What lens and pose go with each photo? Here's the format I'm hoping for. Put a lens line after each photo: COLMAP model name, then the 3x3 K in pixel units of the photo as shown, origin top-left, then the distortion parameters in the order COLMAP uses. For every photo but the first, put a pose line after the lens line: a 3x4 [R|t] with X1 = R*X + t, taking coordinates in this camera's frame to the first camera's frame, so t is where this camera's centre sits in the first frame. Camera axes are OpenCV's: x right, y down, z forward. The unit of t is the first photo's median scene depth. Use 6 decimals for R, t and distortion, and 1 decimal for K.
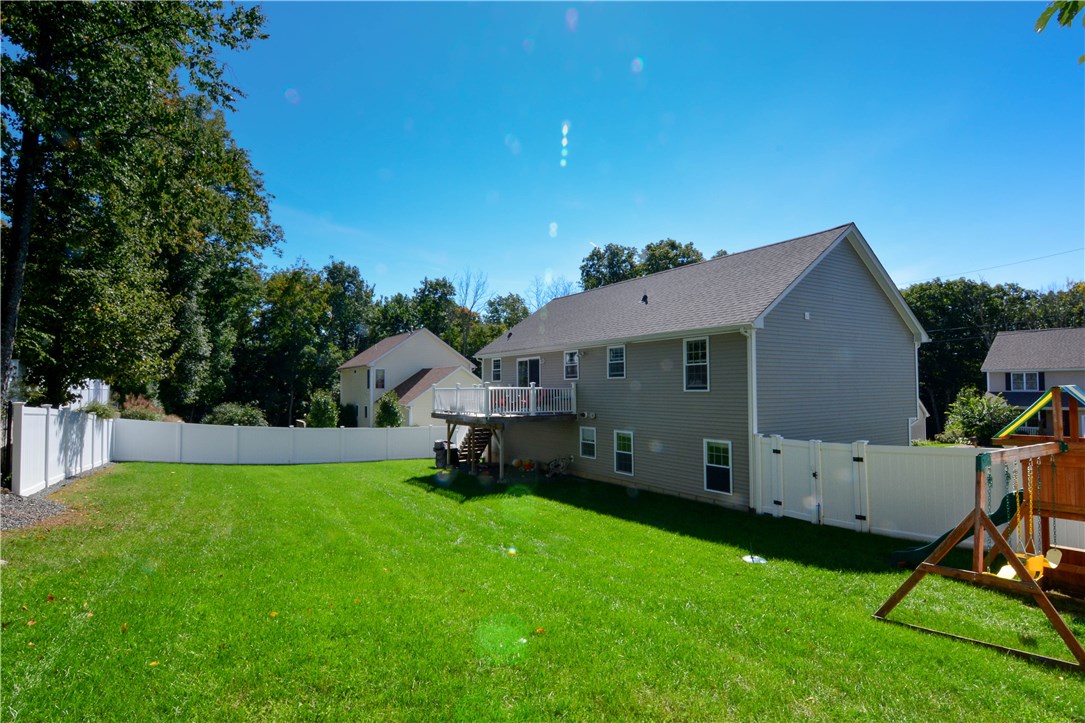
lens RADIAL K [[685.0, 0, 541.2], [0, 685.0, 364.9], [0, 0, 1]] dist [0.001953, -0.049066]
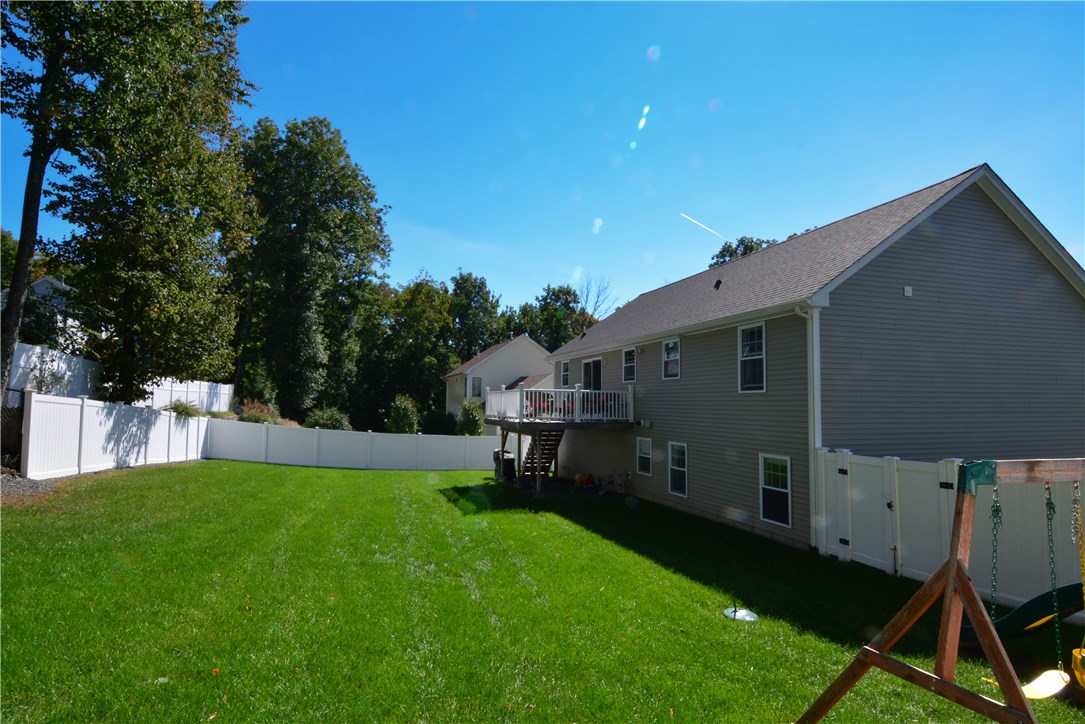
lens RADIAL K [[685.0, 0, 541.2], [0, 685.0, 365.4], [0, 0, 1]] dist [0.001953, -0.049066]
pose [[0.949232, -0.004243, -0.314550, 0.212956], [-0.007207, 0.999353, -0.035231, 0.032334], [0.314496, 0.035710, 0.948587, 0.155833]]
